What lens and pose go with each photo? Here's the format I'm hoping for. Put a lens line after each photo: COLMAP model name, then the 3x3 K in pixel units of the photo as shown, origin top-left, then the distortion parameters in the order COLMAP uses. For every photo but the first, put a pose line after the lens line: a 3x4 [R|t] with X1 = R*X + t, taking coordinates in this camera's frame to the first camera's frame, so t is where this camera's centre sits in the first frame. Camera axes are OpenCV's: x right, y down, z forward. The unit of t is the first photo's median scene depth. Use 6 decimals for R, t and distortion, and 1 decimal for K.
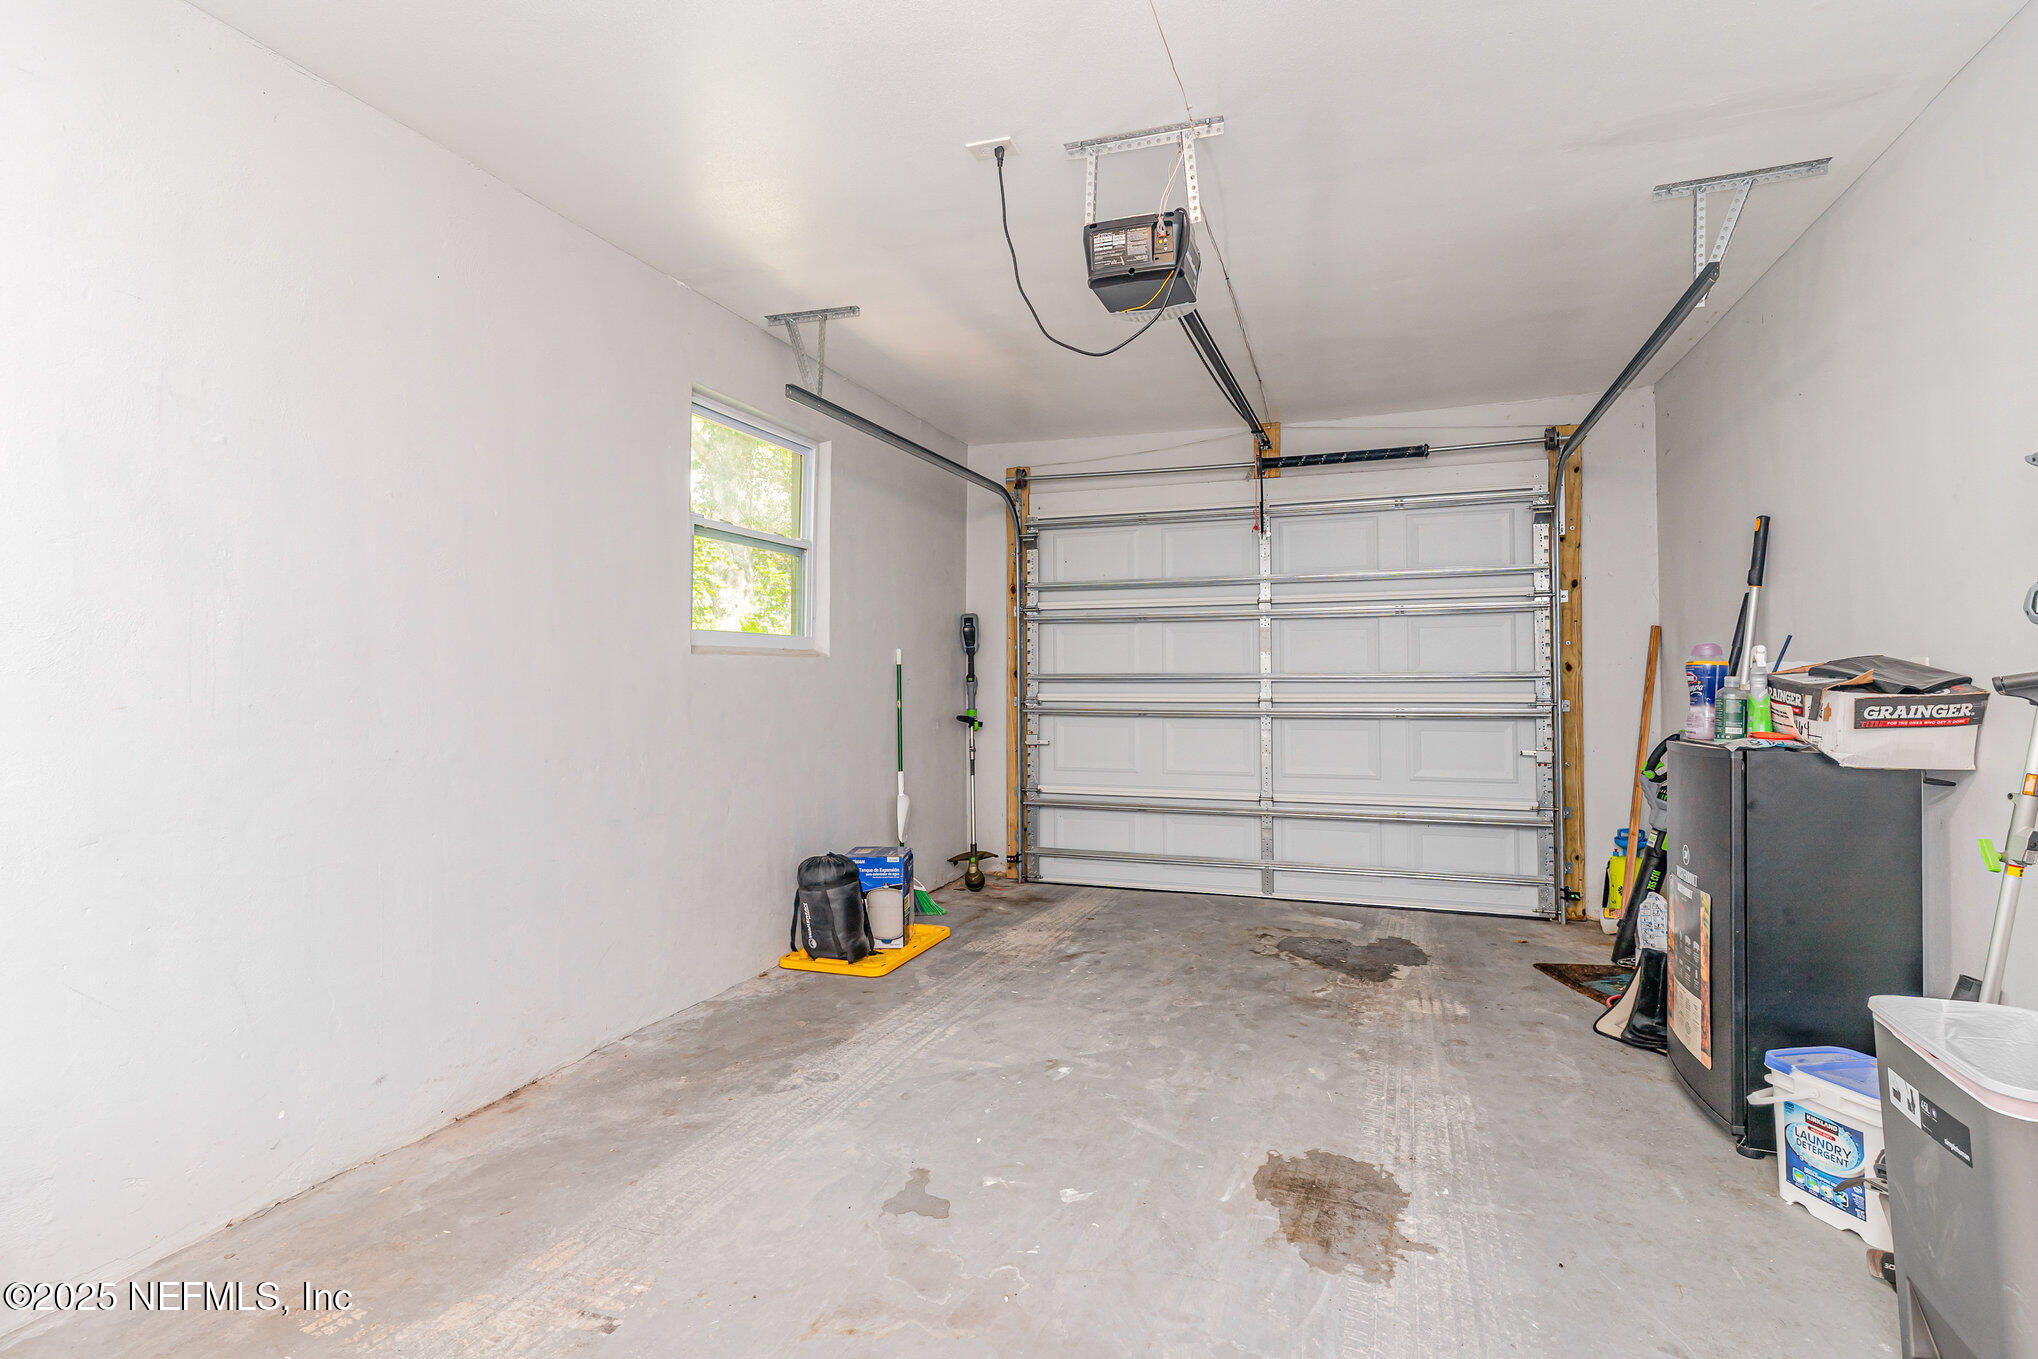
lens RADIAL K [[991.0, 0, 1019.3], [0, 991.0, 674.9], [0, 0, 1]] dist [0.009536, -0.002574]
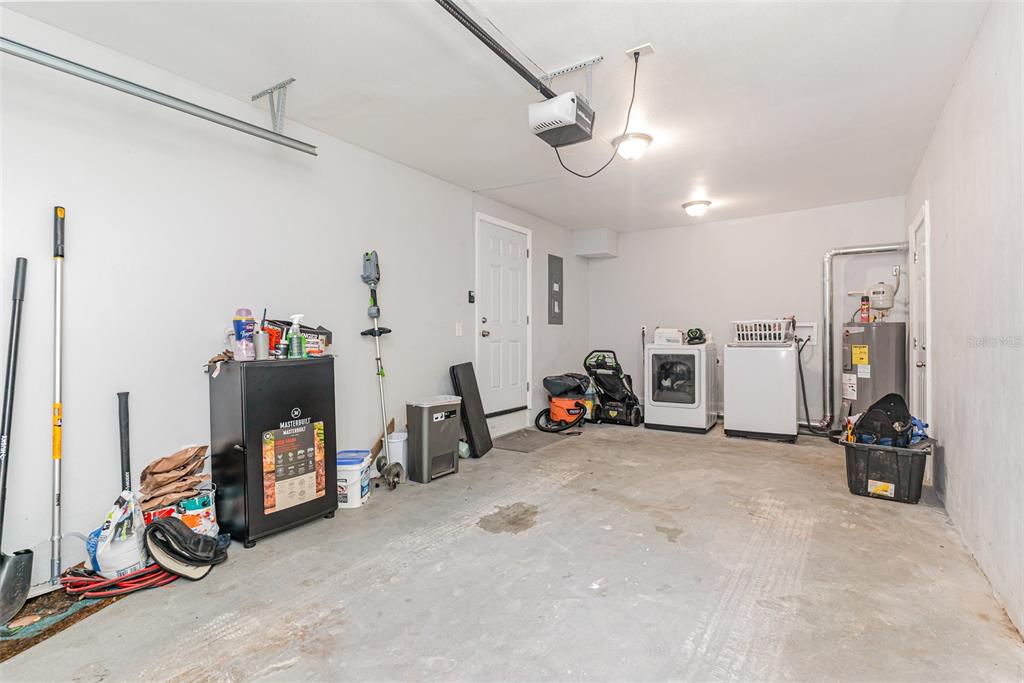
lens RADIAL K [[497.9, 0, 515.2], [0, 497.9, 340.1], [0, 0, 1]] dist [0.009536, -0.002574]
pose [[-0.972508, 0.003029, 0.232849, -0.015121], [0.004102, 0.999983, 0.004121, 0.028515], [-0.232833, 0.004963, -0.972504, 1.963491]]
